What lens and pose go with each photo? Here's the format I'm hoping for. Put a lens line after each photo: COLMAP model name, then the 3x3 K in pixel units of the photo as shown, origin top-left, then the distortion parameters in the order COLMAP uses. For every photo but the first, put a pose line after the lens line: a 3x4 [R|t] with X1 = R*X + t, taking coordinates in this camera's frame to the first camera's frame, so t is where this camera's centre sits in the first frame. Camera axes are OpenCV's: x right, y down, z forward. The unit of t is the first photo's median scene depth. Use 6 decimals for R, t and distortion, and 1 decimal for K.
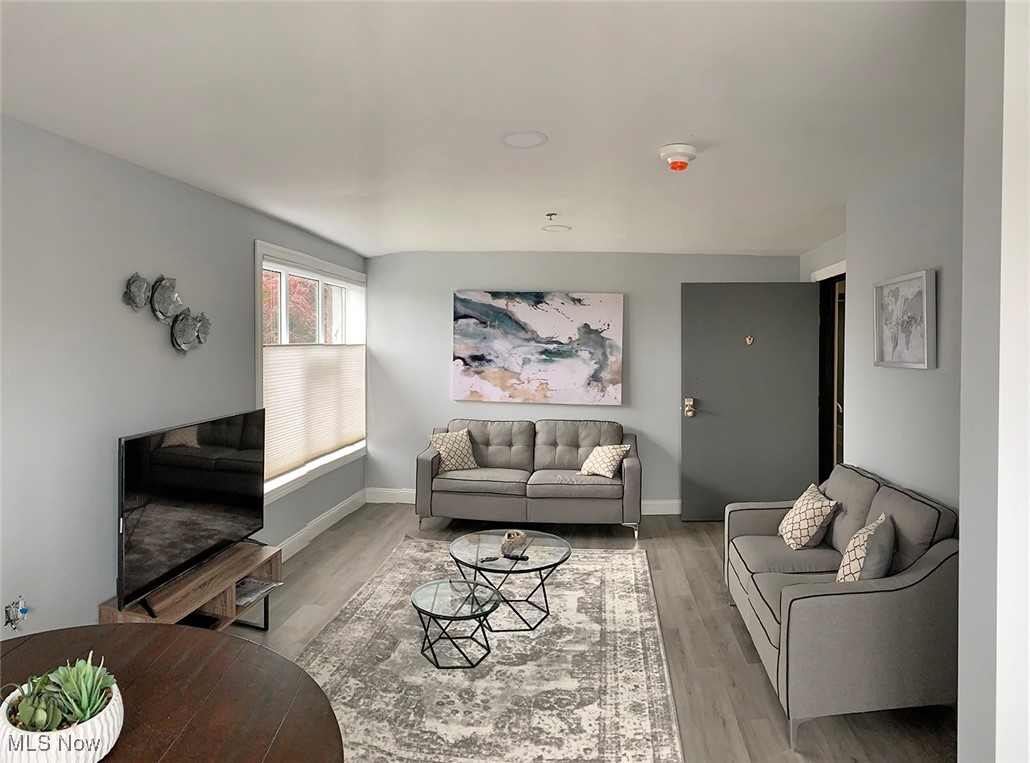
lens RADIAL K [[610.8, 0, 515.0], [0, 610.8, 381.5], [0, 0, 1]] dist [0.000102, 0.000099]
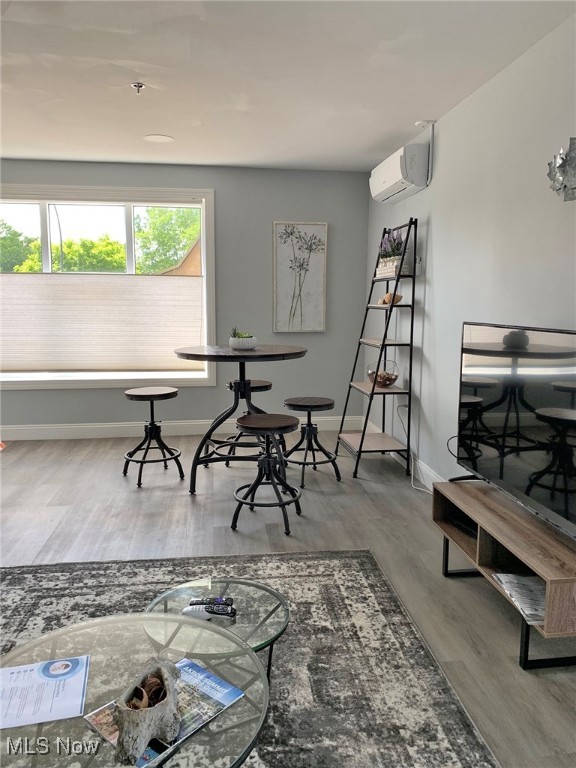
lens RADIAL K [[586.1, 0, 288.0], [0, 586.1, 384.0], [0, 0, 1]] dist [0.000518, -0.001063]
pose [[-0.969285, 0.009078, -0.245773, -0.029292], [-0.041643, 0.978831, 0.200389, 0.012620], [0.242389, 0.204469, -0.948388, 1.651861]]
